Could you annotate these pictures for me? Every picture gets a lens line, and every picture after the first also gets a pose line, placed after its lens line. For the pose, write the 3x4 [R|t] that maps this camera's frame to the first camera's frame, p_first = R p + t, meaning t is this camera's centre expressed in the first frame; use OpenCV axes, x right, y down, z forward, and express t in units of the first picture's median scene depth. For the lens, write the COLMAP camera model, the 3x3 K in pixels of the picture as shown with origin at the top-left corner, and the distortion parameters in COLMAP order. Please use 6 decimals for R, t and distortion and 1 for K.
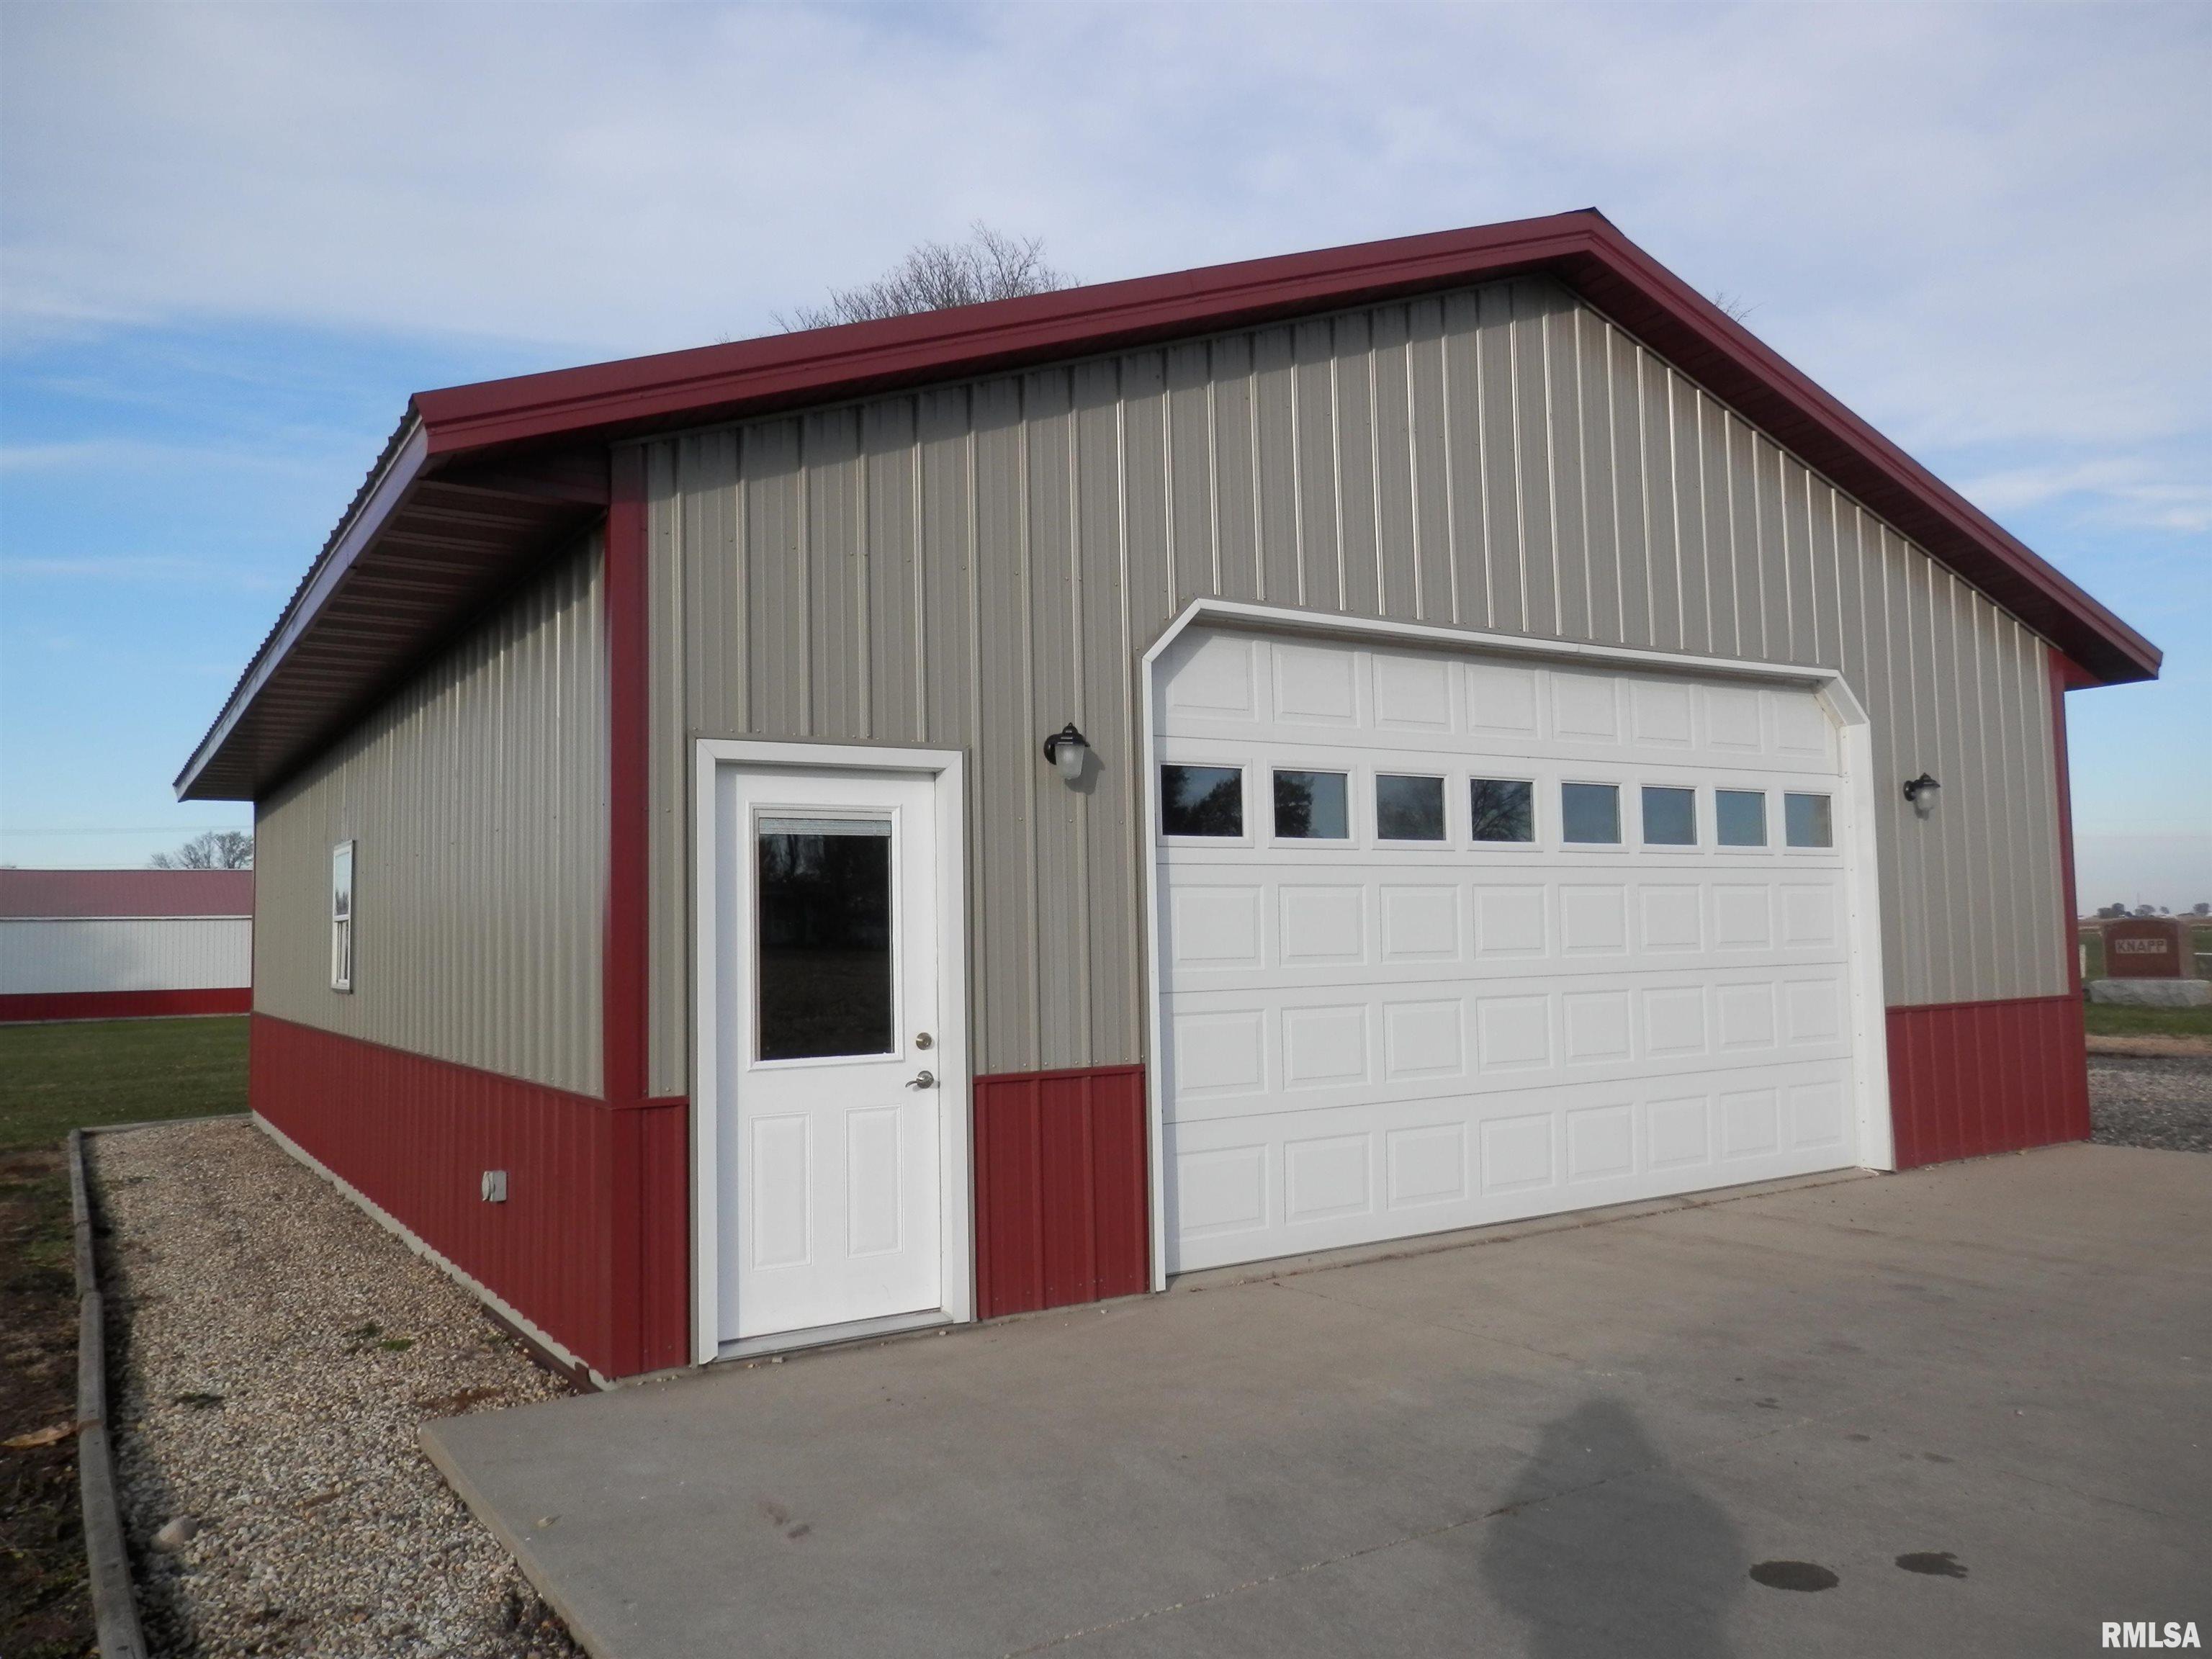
lens RADIAL K [[1691.4, 0, 1106.0], [0, 1691.4, 829.5], [0, 0, 1]] dist [0.002655, -0.000822]
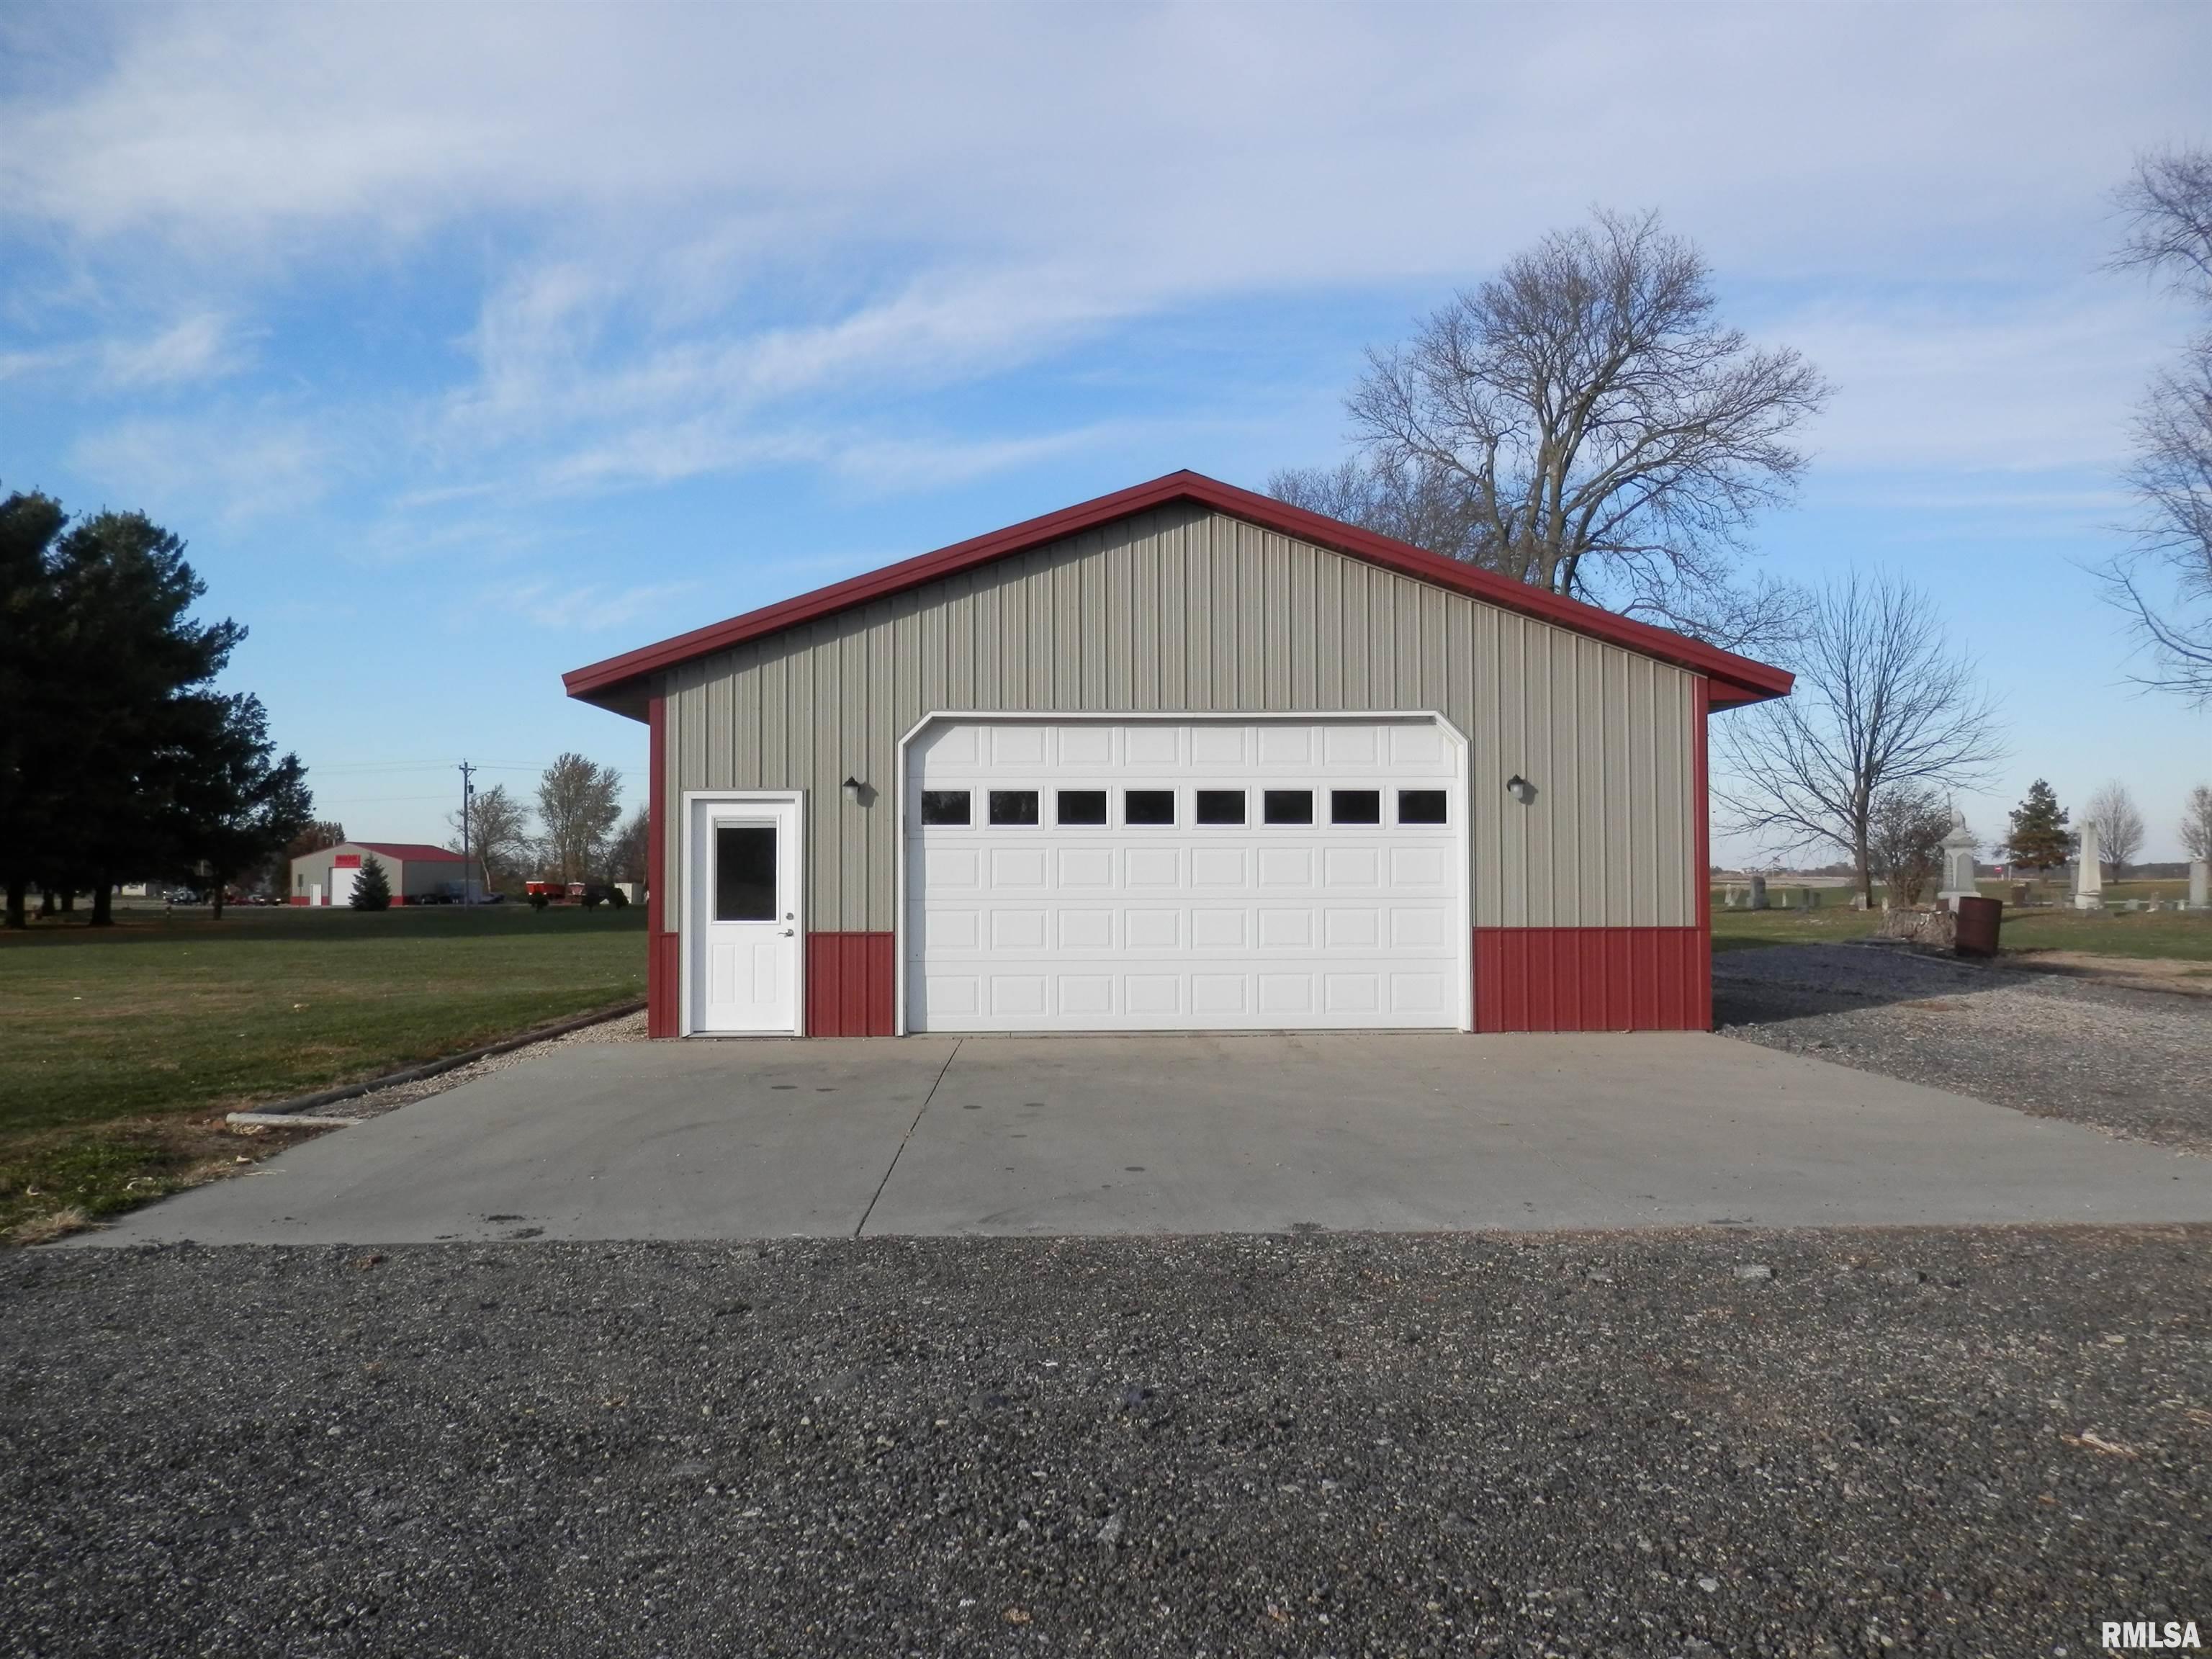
lens RADIAL K [[1691.4, 0, 1106.0], [0, 1691.4, 829.5], [0, 0, 1]] dist [0.002655, -0.000822]
pose [[0.836379, 0.014576, -0.547958, 1.380135], [0.020537, 0.998111, 0.057897, -0.107654], [0.547767, -0.059677, 0.834500, -0.626341]]
